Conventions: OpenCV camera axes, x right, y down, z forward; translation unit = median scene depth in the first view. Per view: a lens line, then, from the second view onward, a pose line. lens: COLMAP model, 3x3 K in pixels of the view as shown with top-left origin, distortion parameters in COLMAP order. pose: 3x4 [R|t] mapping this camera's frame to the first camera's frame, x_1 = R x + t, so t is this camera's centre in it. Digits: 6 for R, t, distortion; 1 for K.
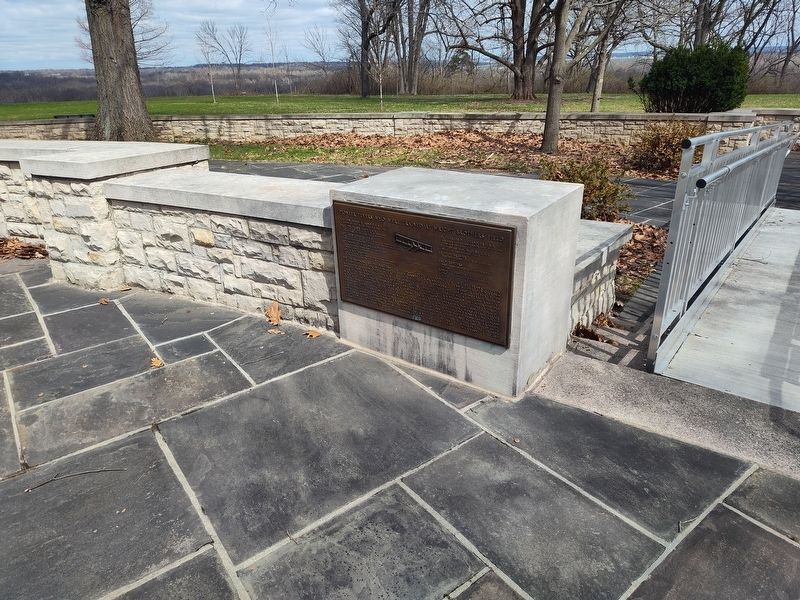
lens RADIAL K [[537.4, 0, 403.6], [0, 537.4, 299.5], [0, 0, 1]] dist [0.000908, -0.000032]
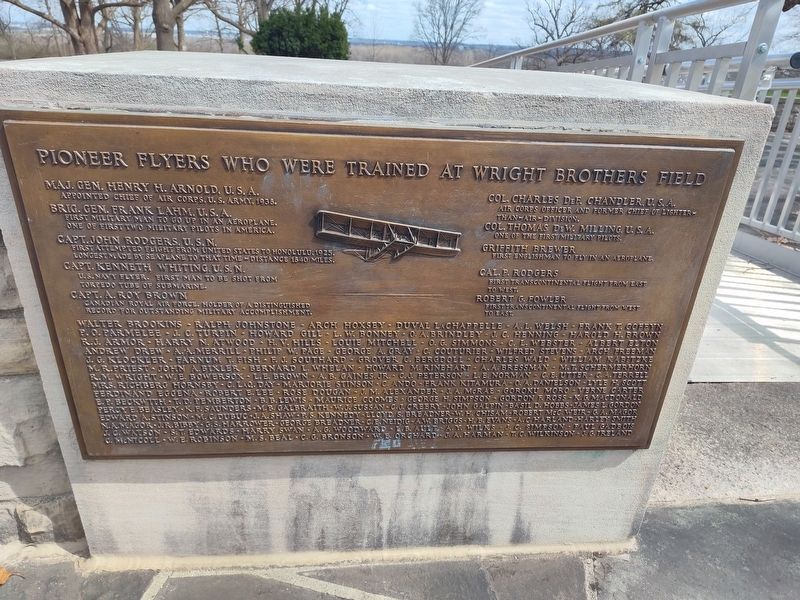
lens RADIAL K [[537.4, 0, 397.8], [0, 537.4, 304.8], [0, 0, 1]] dist [0.000908, -0.000032]
pose [[0.759424, -0.223194, 0.611113, -0.145409], [0.197349, 0.974084, 0.110515, -0.081357], [-0.619942, 0.036675, 0.783790, 0.632124]]
